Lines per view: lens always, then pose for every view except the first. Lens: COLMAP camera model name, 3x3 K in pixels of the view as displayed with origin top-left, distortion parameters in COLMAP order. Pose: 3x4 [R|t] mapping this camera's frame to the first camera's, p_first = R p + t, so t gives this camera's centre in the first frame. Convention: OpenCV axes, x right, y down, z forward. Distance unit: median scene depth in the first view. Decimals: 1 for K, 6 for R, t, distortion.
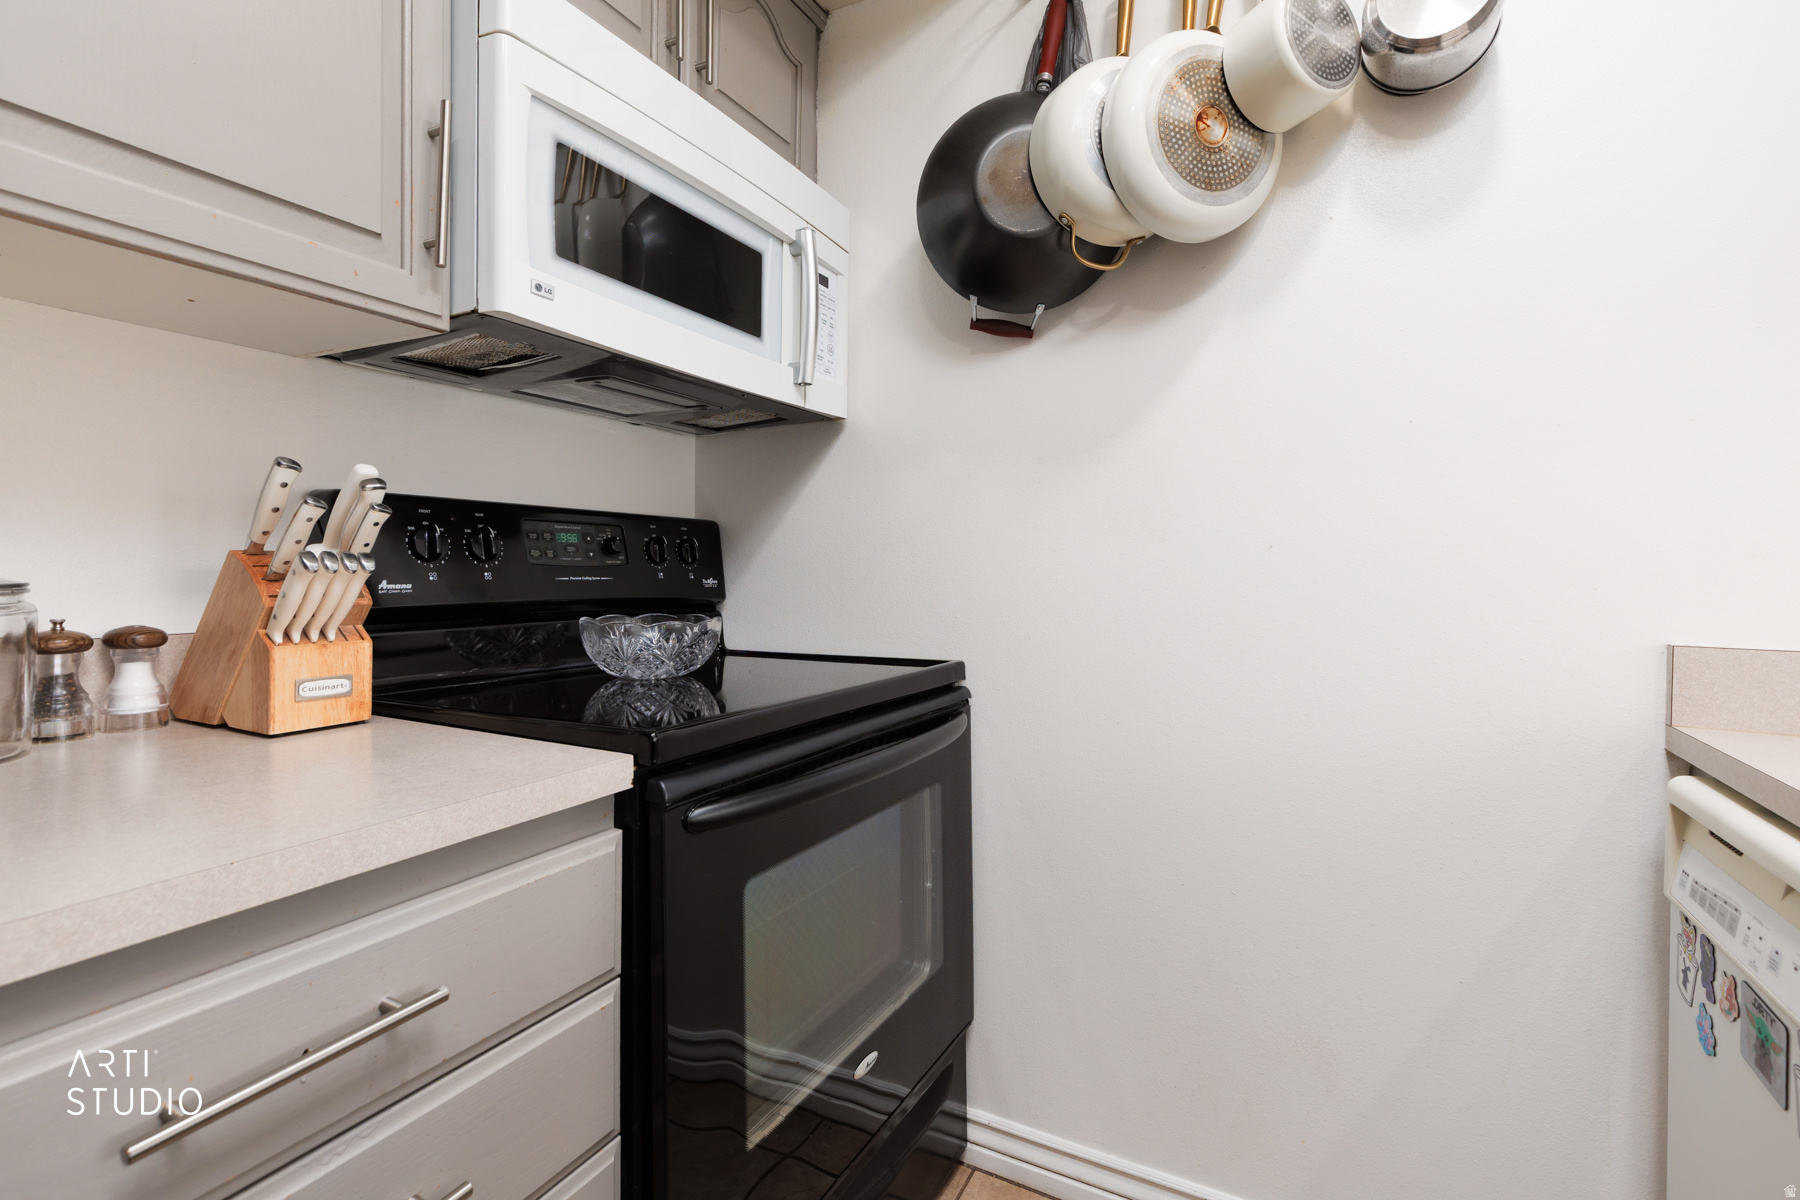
lens RADIAL K [[811.7, 0, 900.0], [0, 811.7, 600.0], [0, 0, 1]] dist [-0.000399, -0.000113]
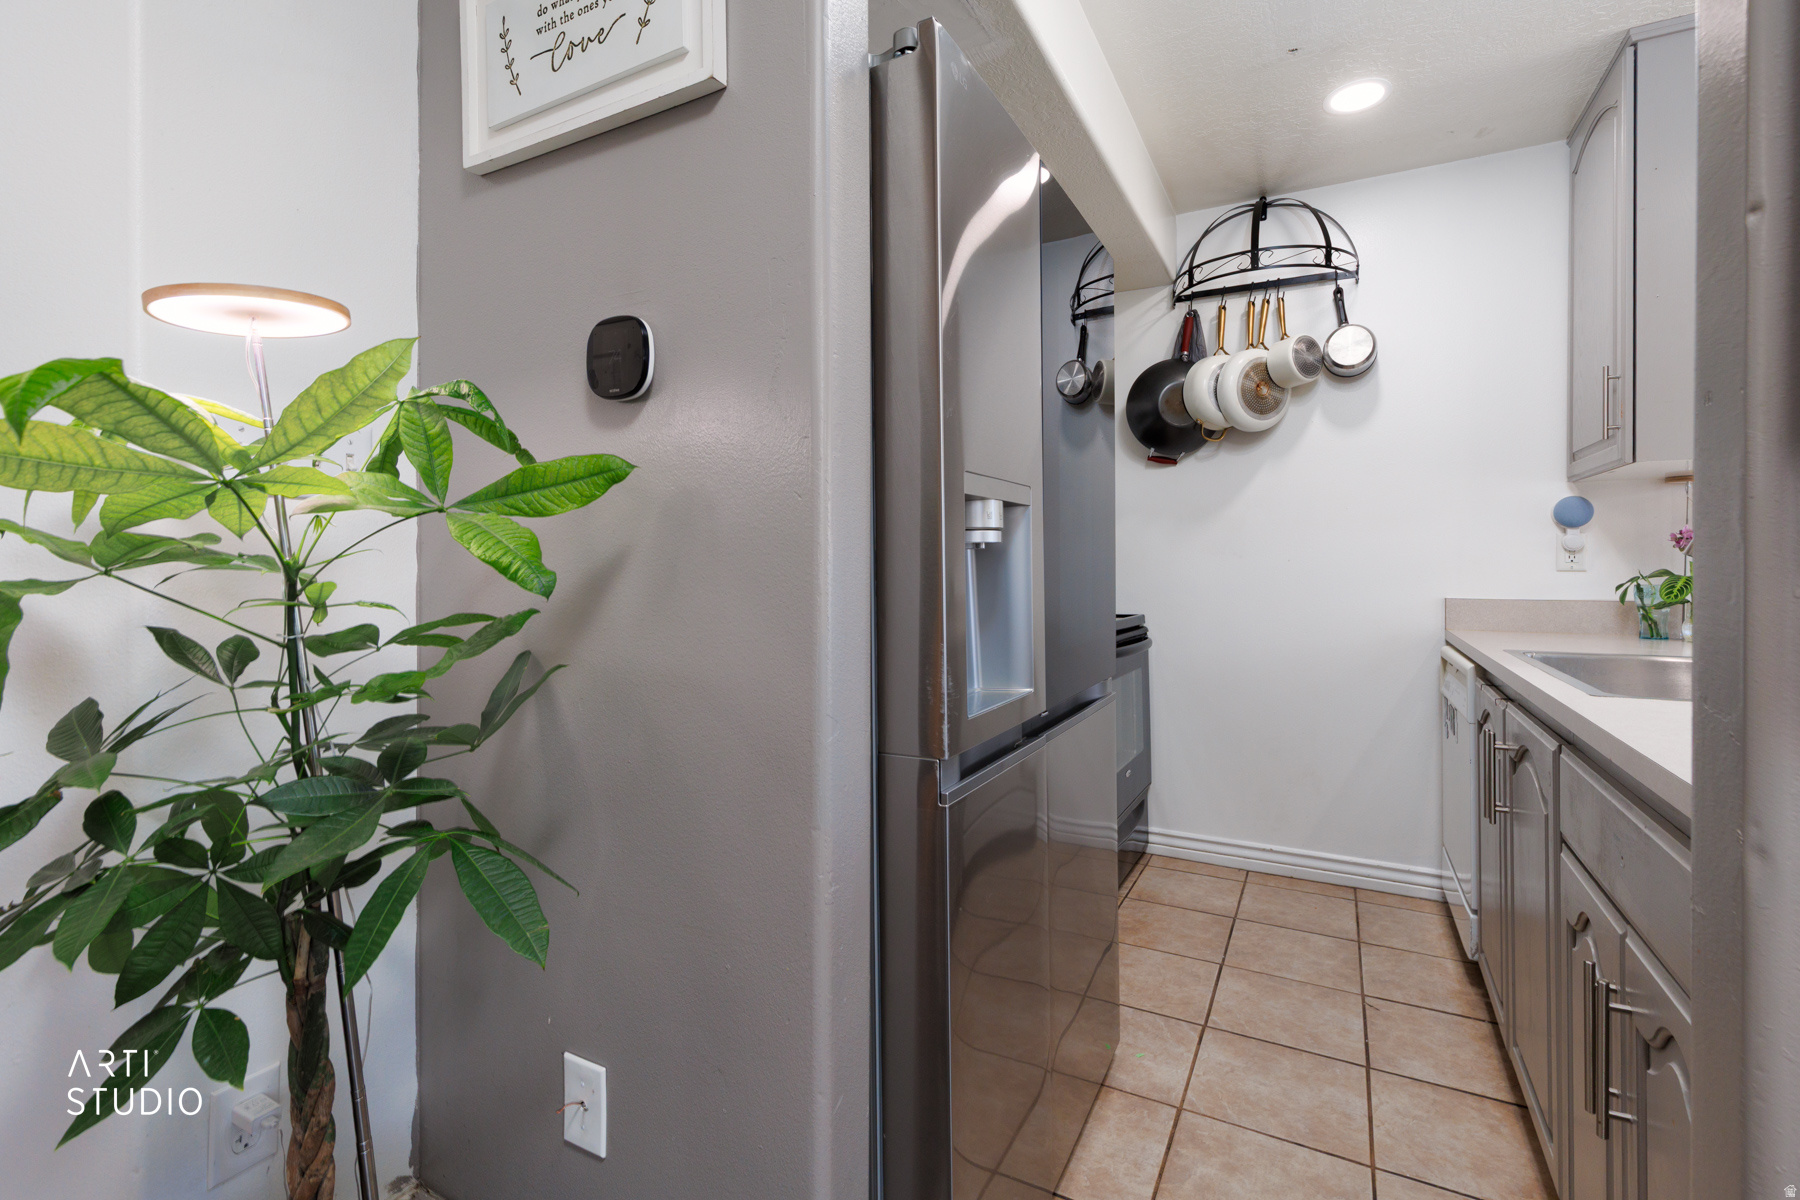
lens RADIAL K [[824.8, 0, 899.5], [0, 824.8, 583.9], [0, 0, 1]] dist [0.005897, 0.000522]
pose [[0.999963, -0.008222, 0.002477, -0.658575], [0.008263, 0.999822, -0.016989, 0.031692], [-0.002337, 0.017009, 0.999853, -1.347179]]
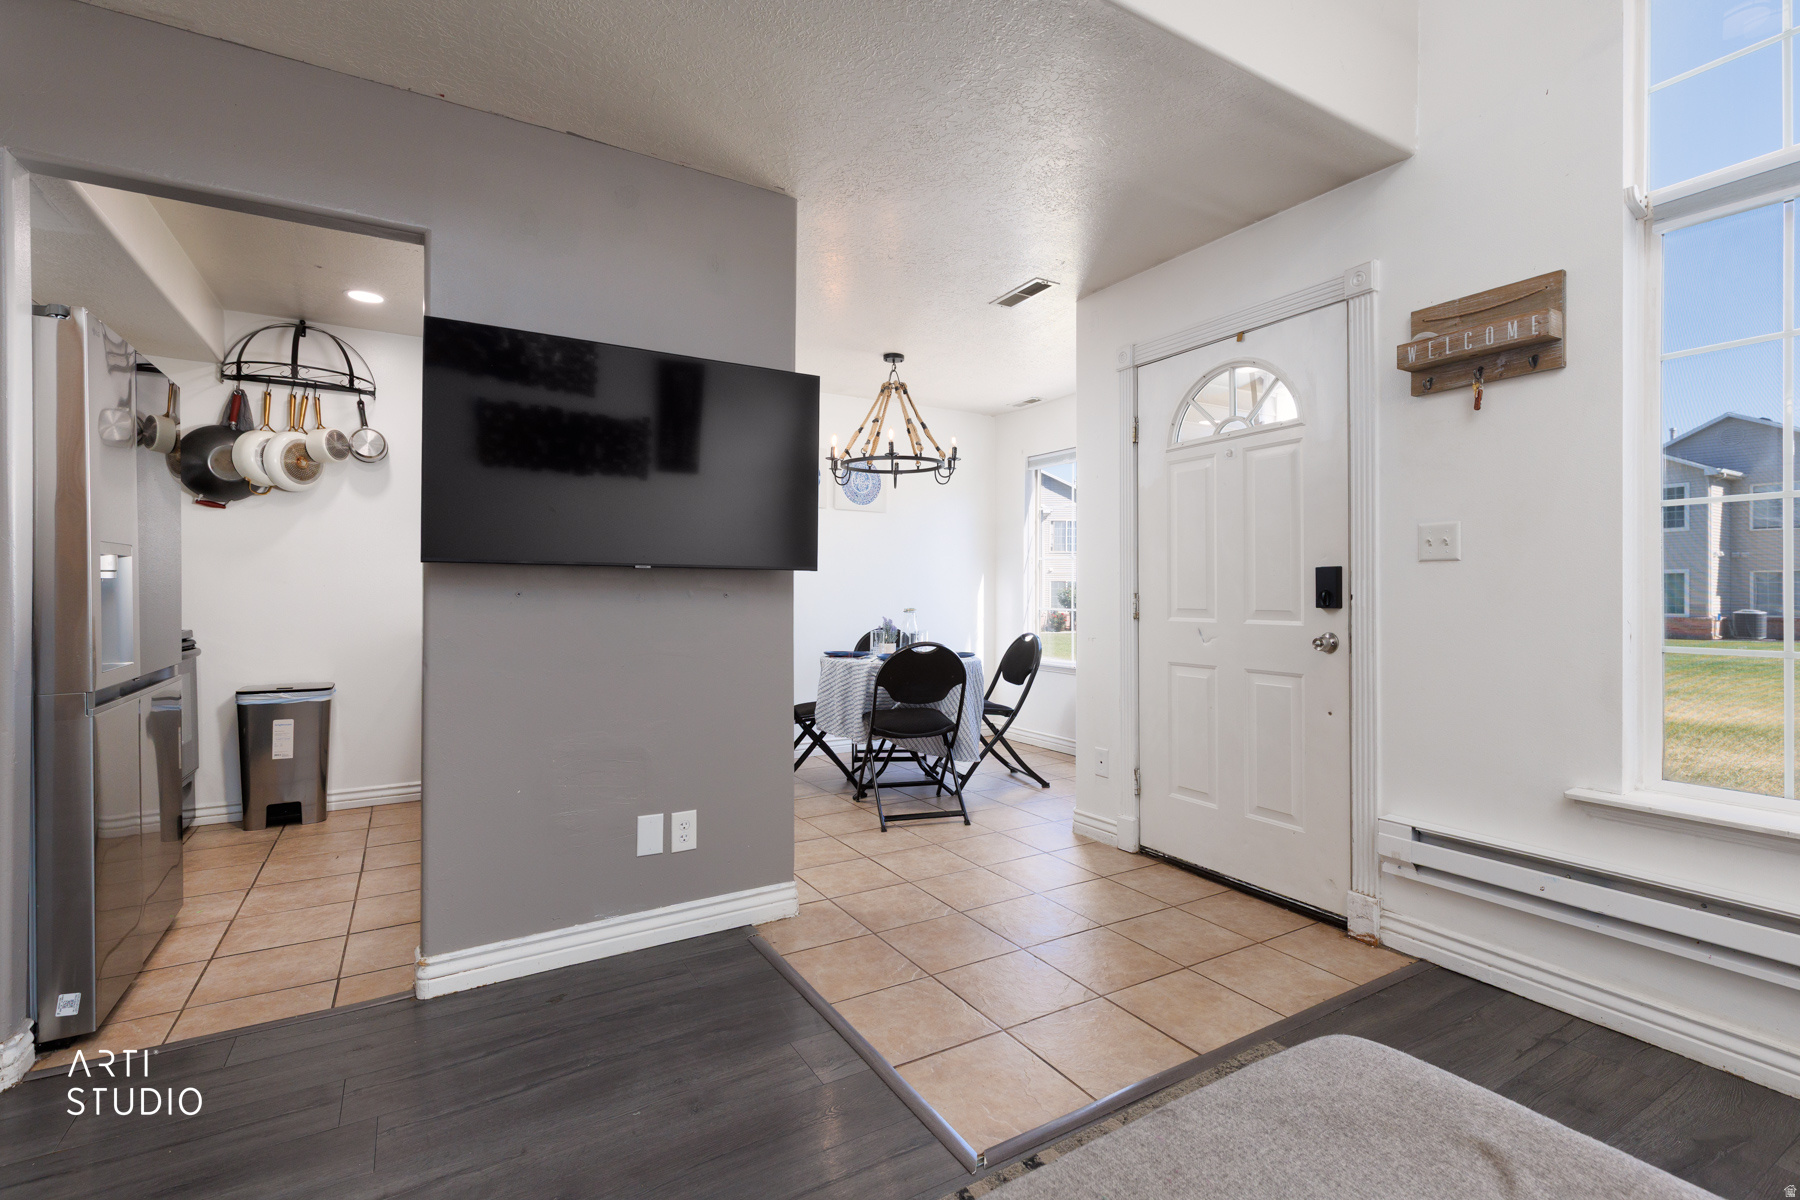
lens RADIAL K [[824.8, 0, 899.5], [0, 824.8, 583.9], [0, 0, 1]] dist [0.005897, 0.000522]
pose [[0.522214, -0.003895, 0.852806, -1.151147], [0.023642, 0.999671, -0.009911, 0.011565], [-0.852487, 0.025337, 0.522135, -2.661513]]
